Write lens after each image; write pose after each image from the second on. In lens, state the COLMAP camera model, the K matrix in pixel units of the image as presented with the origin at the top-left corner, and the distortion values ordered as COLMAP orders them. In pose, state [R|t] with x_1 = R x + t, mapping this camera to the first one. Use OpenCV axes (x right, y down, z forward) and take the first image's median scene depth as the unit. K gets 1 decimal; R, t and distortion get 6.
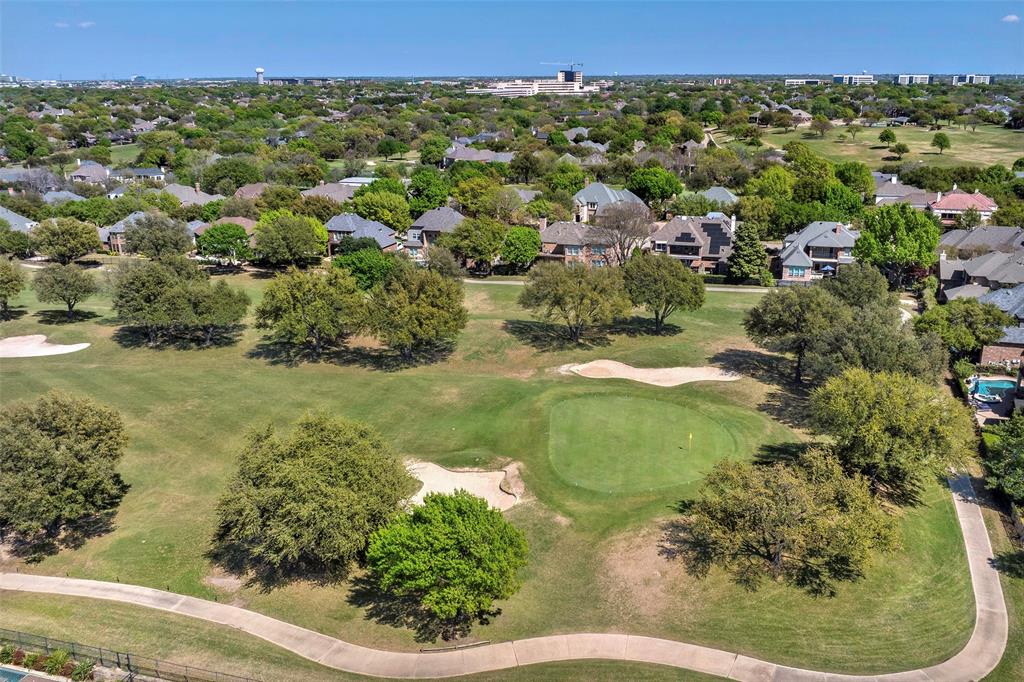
lens RADIAL K [[899.4, 0, 506.0], [0, 899.4, 330.1], [0, 0, 1]] dist [-0.004251, -0.015432]
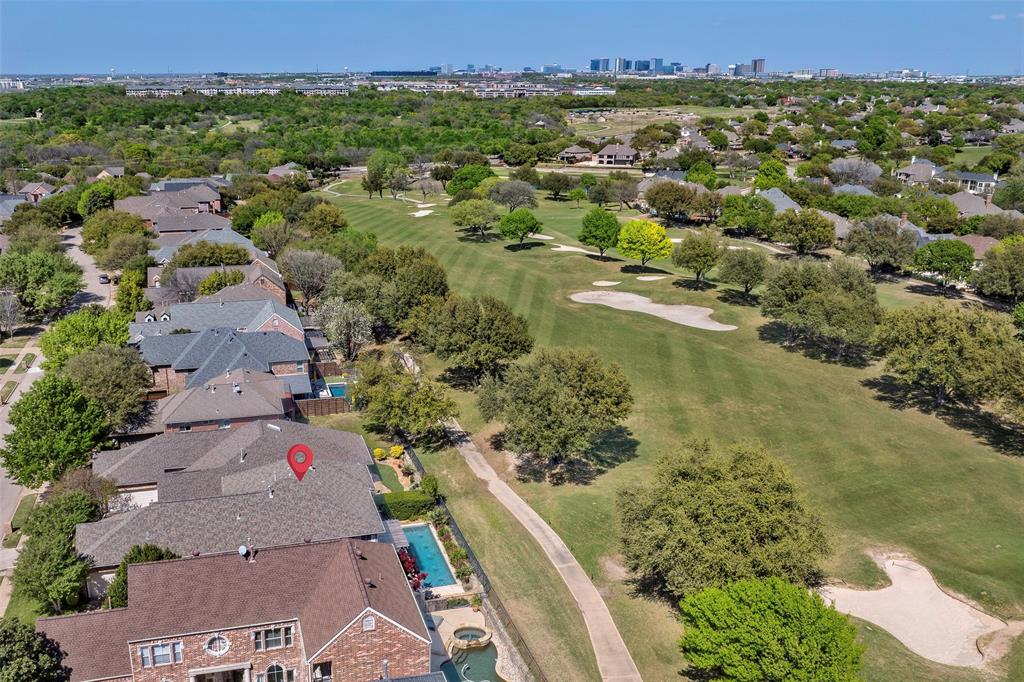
lens RADIAL K [[899.4, 0, 509.4], [0, 899.4, 344.1], [0, 0, 1]] dist [-0.004251, -0.015432]
pose [[0.531204, 0.255258, -0.807877, 0.246586], [-0.239288, 0.959916, 0.145957, -0.055307], [0.812750, 0.115783, 0.570991, 0.183631]]
